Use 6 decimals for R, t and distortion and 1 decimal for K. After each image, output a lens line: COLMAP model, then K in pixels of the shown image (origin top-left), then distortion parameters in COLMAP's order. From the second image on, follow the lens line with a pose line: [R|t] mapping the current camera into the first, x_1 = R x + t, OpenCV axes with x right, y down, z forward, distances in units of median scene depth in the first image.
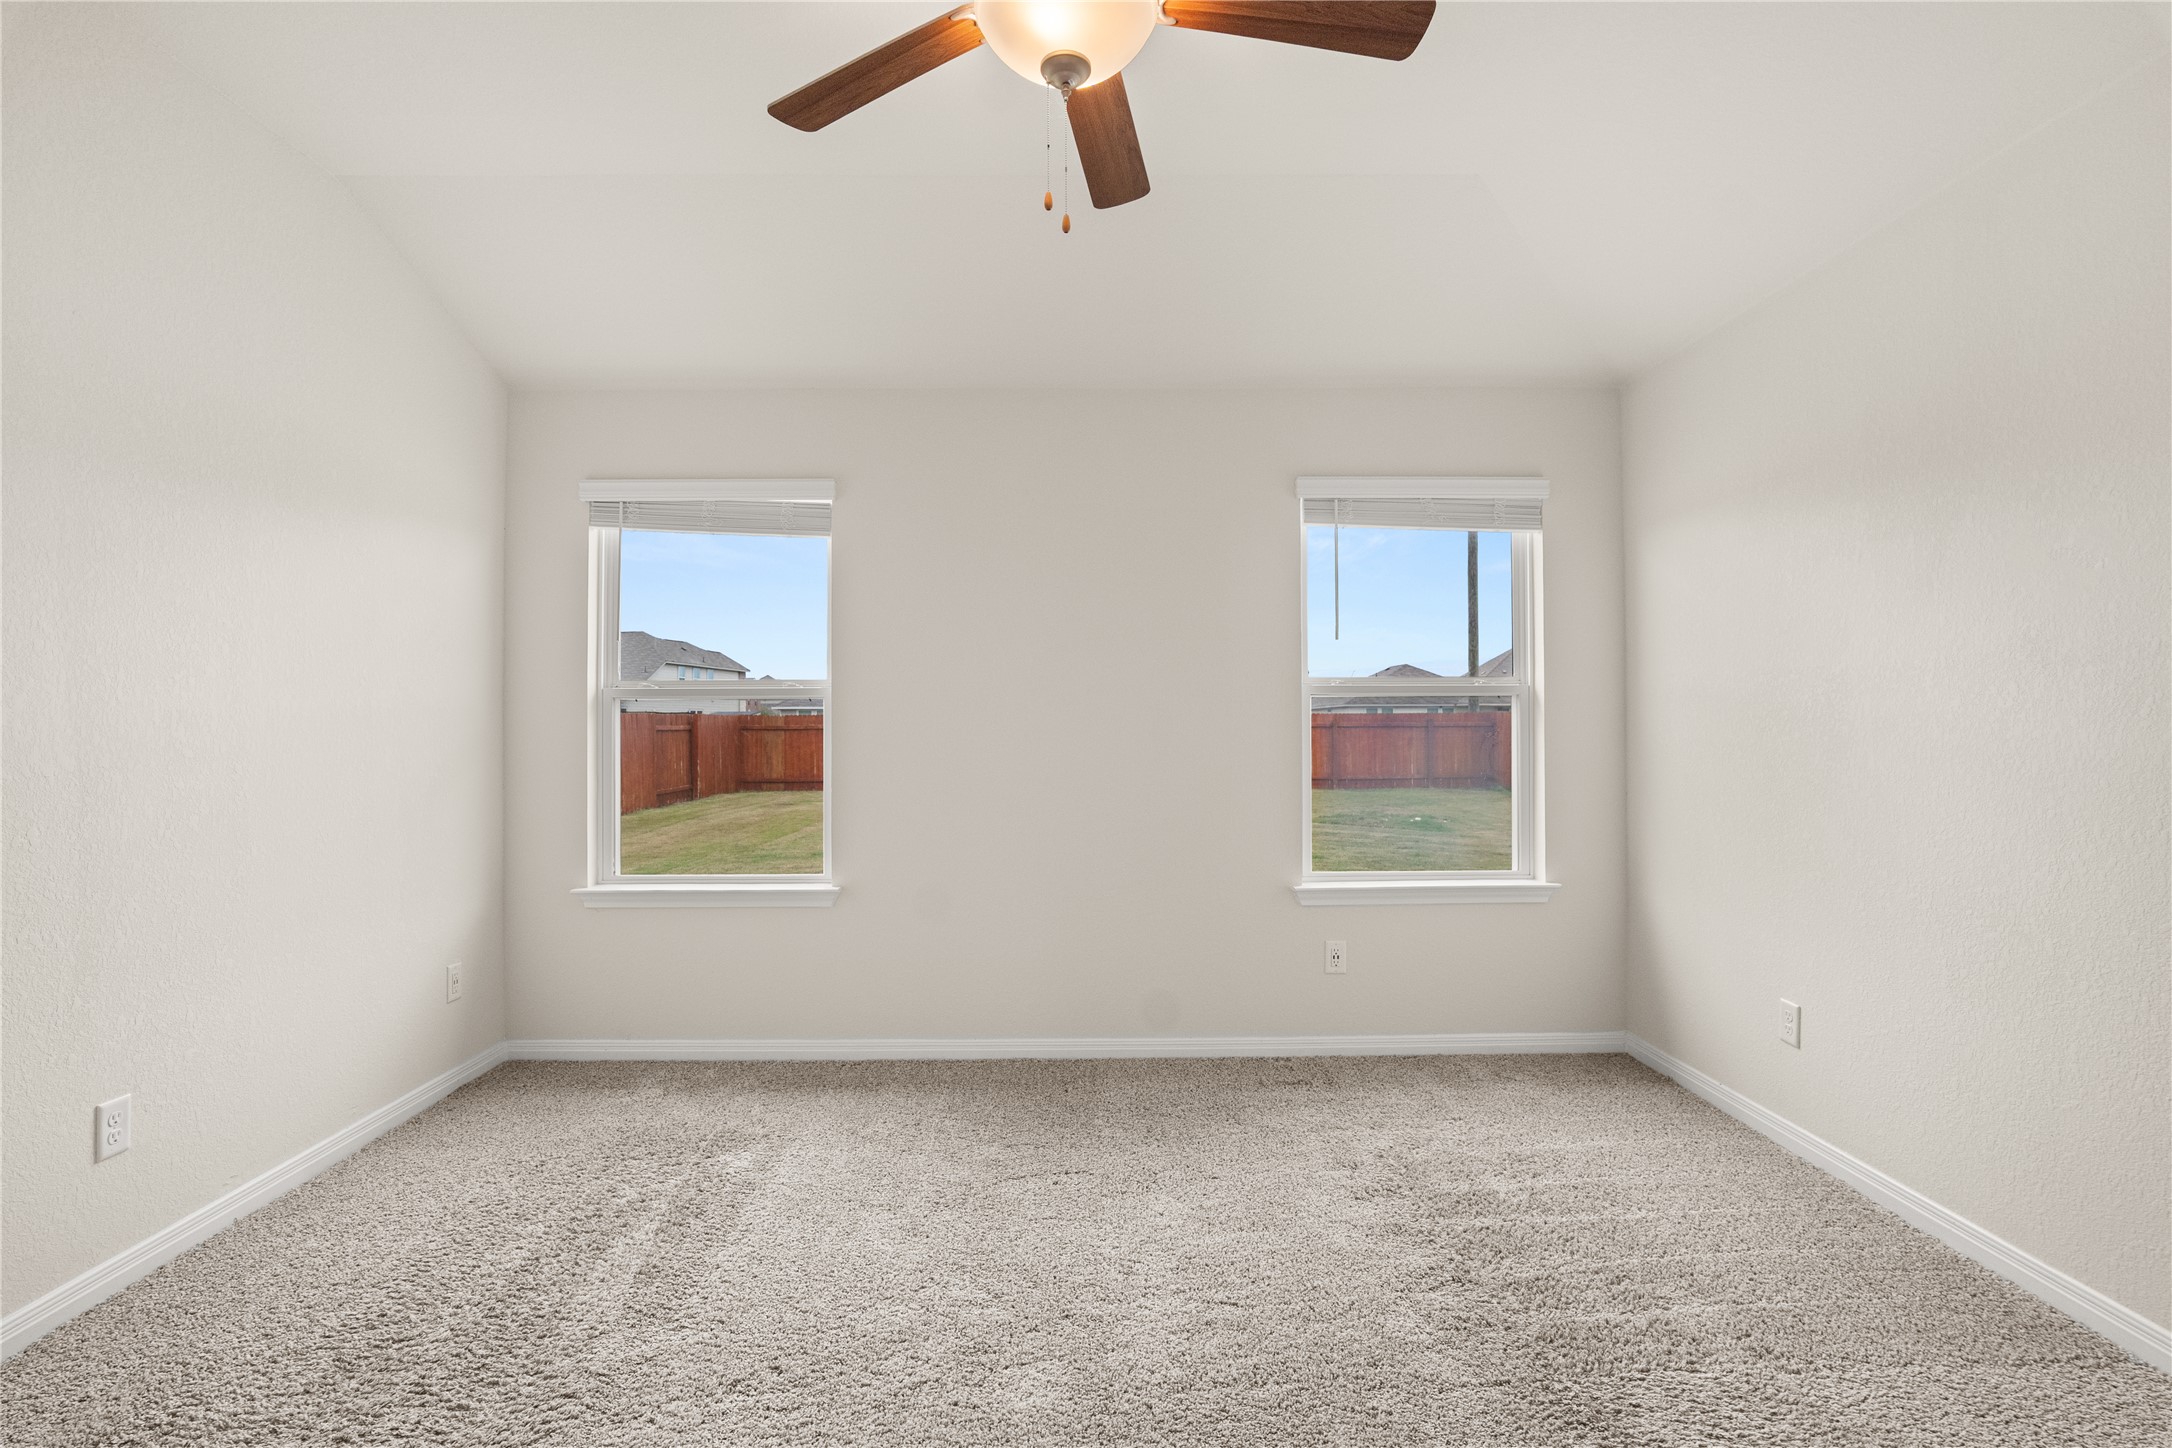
lens RADIAL K [[1036.6, 0, 1079.5], [0, 1036.6, 712.9], [0, 0, 1]] dist [-0.019217, 0.005060]
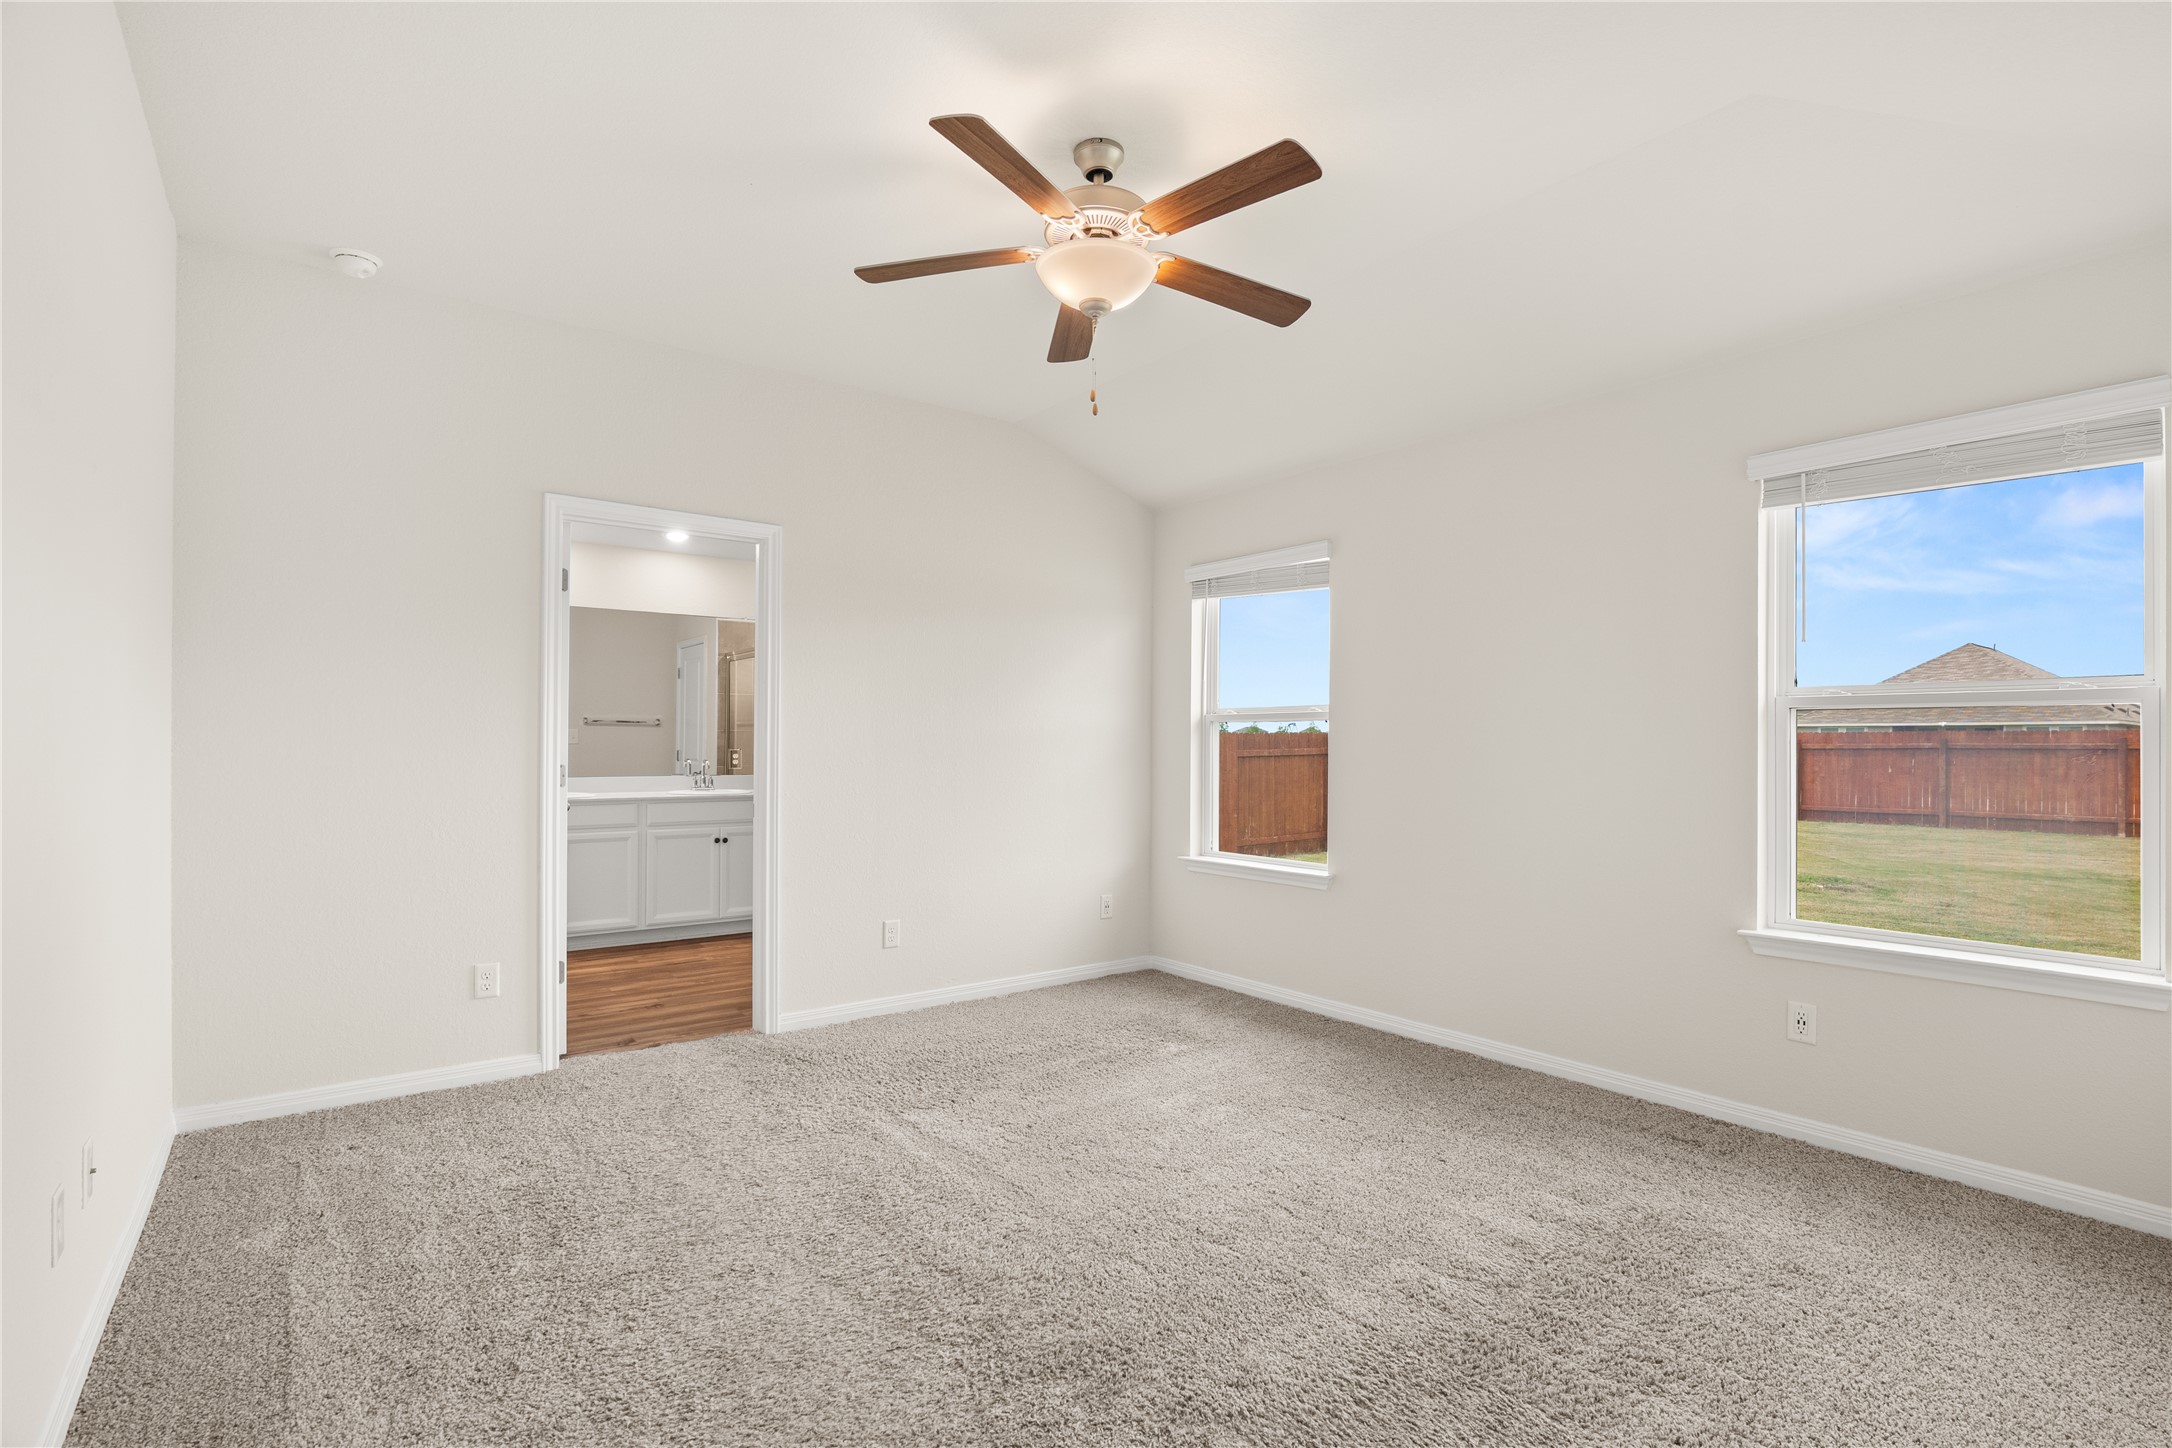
lens RADIAL K [[1036.6, 0, 1076.9], [0, 1036.6, 732.1], [0, 0, 1]] dist [-0.019217, 0.005060]
pose [[0.591731, -0.002460, -0.806131, 0.577618], [0.003065, 0.999995, -0.000802, 0.000611], [0.806129, -0.001997, 0.591736, 0.039187]]
